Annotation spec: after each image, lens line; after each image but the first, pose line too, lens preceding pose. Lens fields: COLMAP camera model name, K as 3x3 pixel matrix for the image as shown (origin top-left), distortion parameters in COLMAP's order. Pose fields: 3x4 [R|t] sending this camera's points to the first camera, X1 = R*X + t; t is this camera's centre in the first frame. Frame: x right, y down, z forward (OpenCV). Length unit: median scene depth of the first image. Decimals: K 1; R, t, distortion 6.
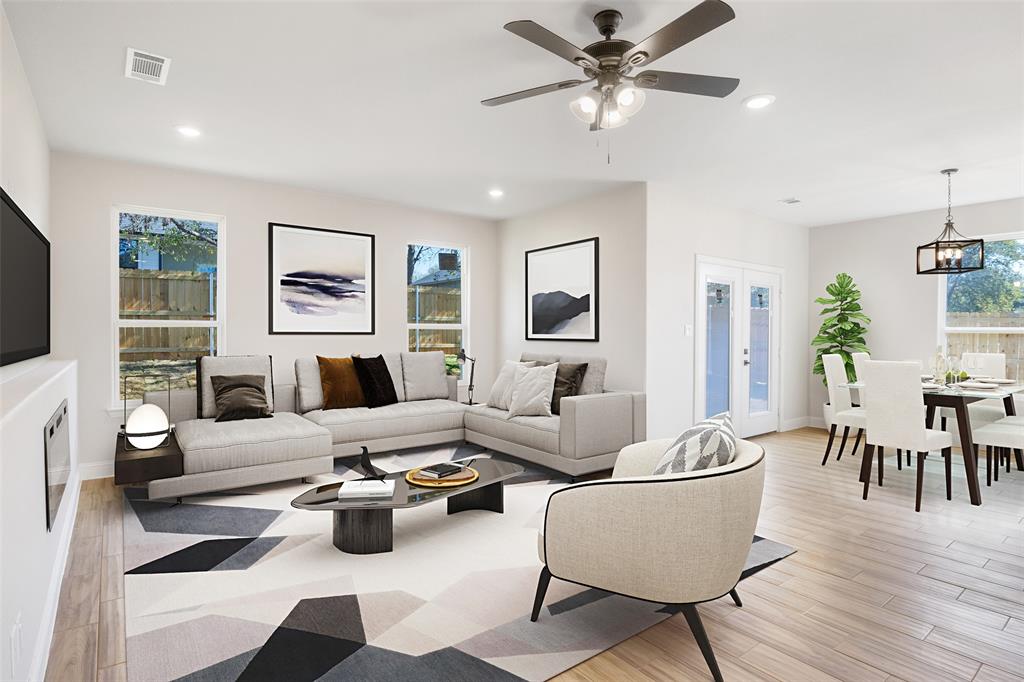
lens RADIAL K [[520.0, 0, 506.3], [0, 520.0, 334.5], [0, 0, 1]] dist [-0.010431, -0.000319]
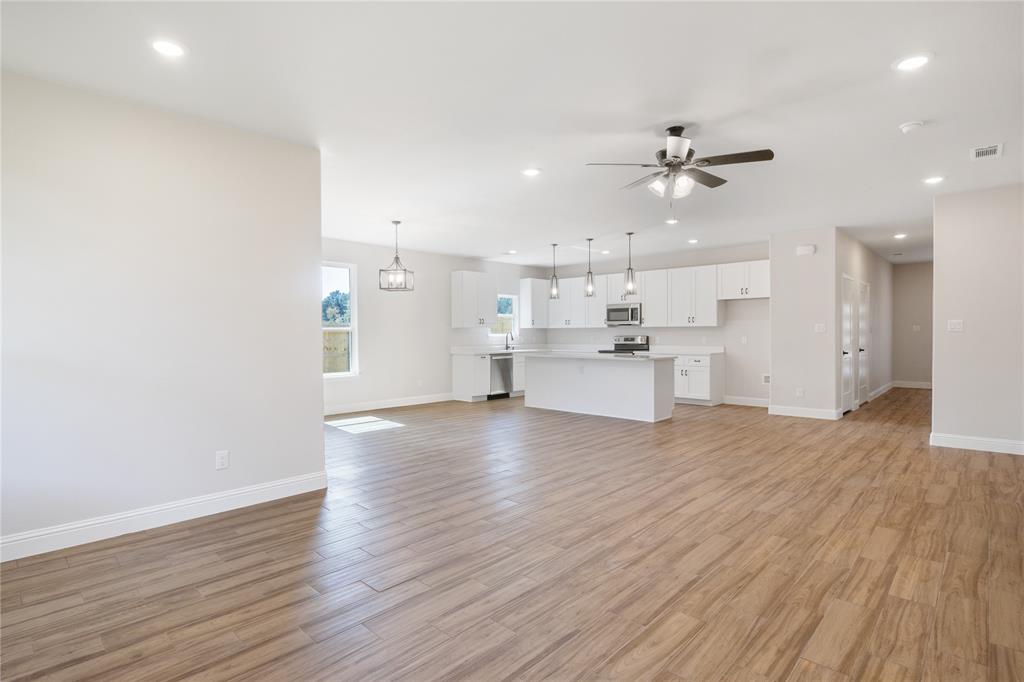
lens RADIAL K [[520.0, 0, 515.2], [0, 520.0, 338.9], [0, 0, 1]] dist [-0.010431, -0.000319]
pose [[-0.156829, -0.014306, 0.987522, -0.648059], [0.010665, 0.999812, 0.016177, -0.002095], [-0.987568, 0.013069, -0.156647, 0.864863]]
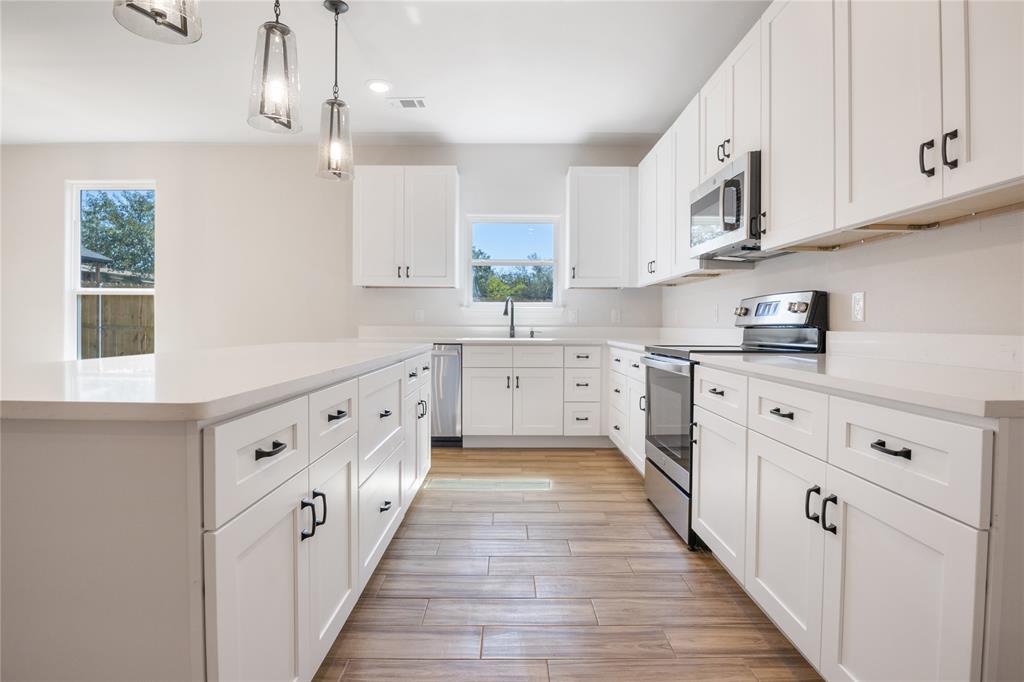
lens RADIAL K [[520.0, 0, 514.2], [0, 520.0, 331.3], [0, 0, 1]] dist [-0.010431, -0.000319]
pose [[0.610913, -0.012592, 0.791597, 0.784270], [0.003739, 0.999908, 0.013020, 0.056731], [-0.791689, -0.004995, 0.610904, -0.068026]]
